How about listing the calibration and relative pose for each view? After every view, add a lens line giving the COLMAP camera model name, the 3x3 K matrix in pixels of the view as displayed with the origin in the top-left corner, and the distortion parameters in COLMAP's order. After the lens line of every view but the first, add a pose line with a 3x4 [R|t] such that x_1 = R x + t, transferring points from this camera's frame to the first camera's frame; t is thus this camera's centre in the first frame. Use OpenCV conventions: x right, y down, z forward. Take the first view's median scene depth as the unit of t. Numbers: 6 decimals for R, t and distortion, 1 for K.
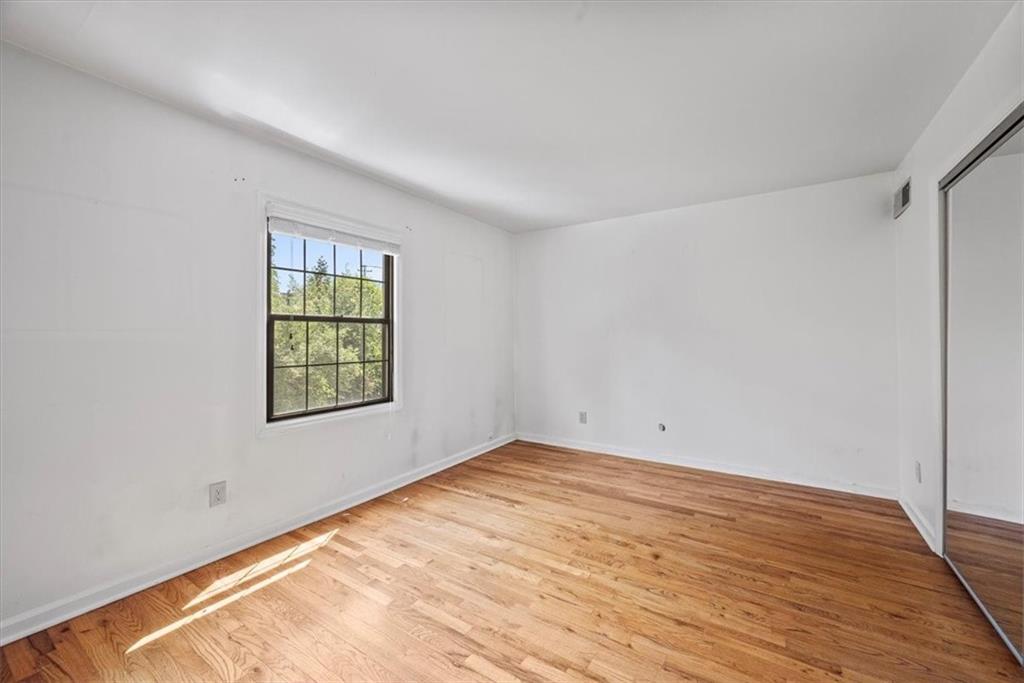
lens RADIAL K [[407.3, 0, 510.6], [0, 407.3, 335.7], [0, 0, 1]] dist [-0.000002, -0.000289]
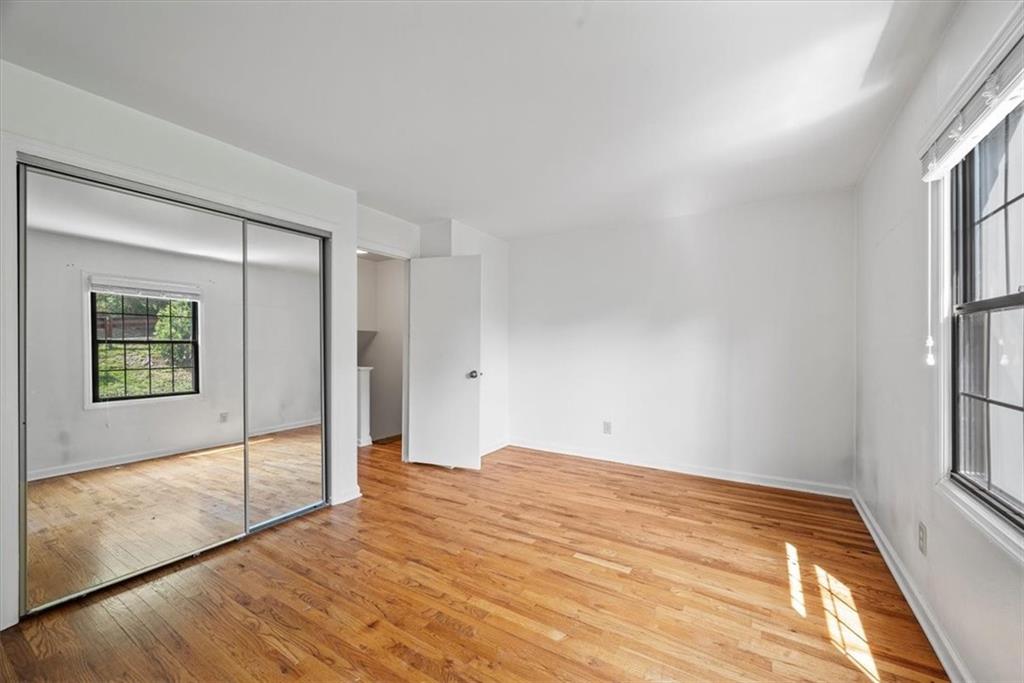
lens RADIAL K [[407.3, 0, 511.1], [0, 407.3, 345.0], [0, 0, 1]] dist [-0.000002, -0.000289]
pose [[-0.999771, 0.005230, -0.020732, 0.116534], [0.005178, 0.999983, 0.002551, 0.003478], [0.020745, 0.002443, -0.999782, 1.986371]]
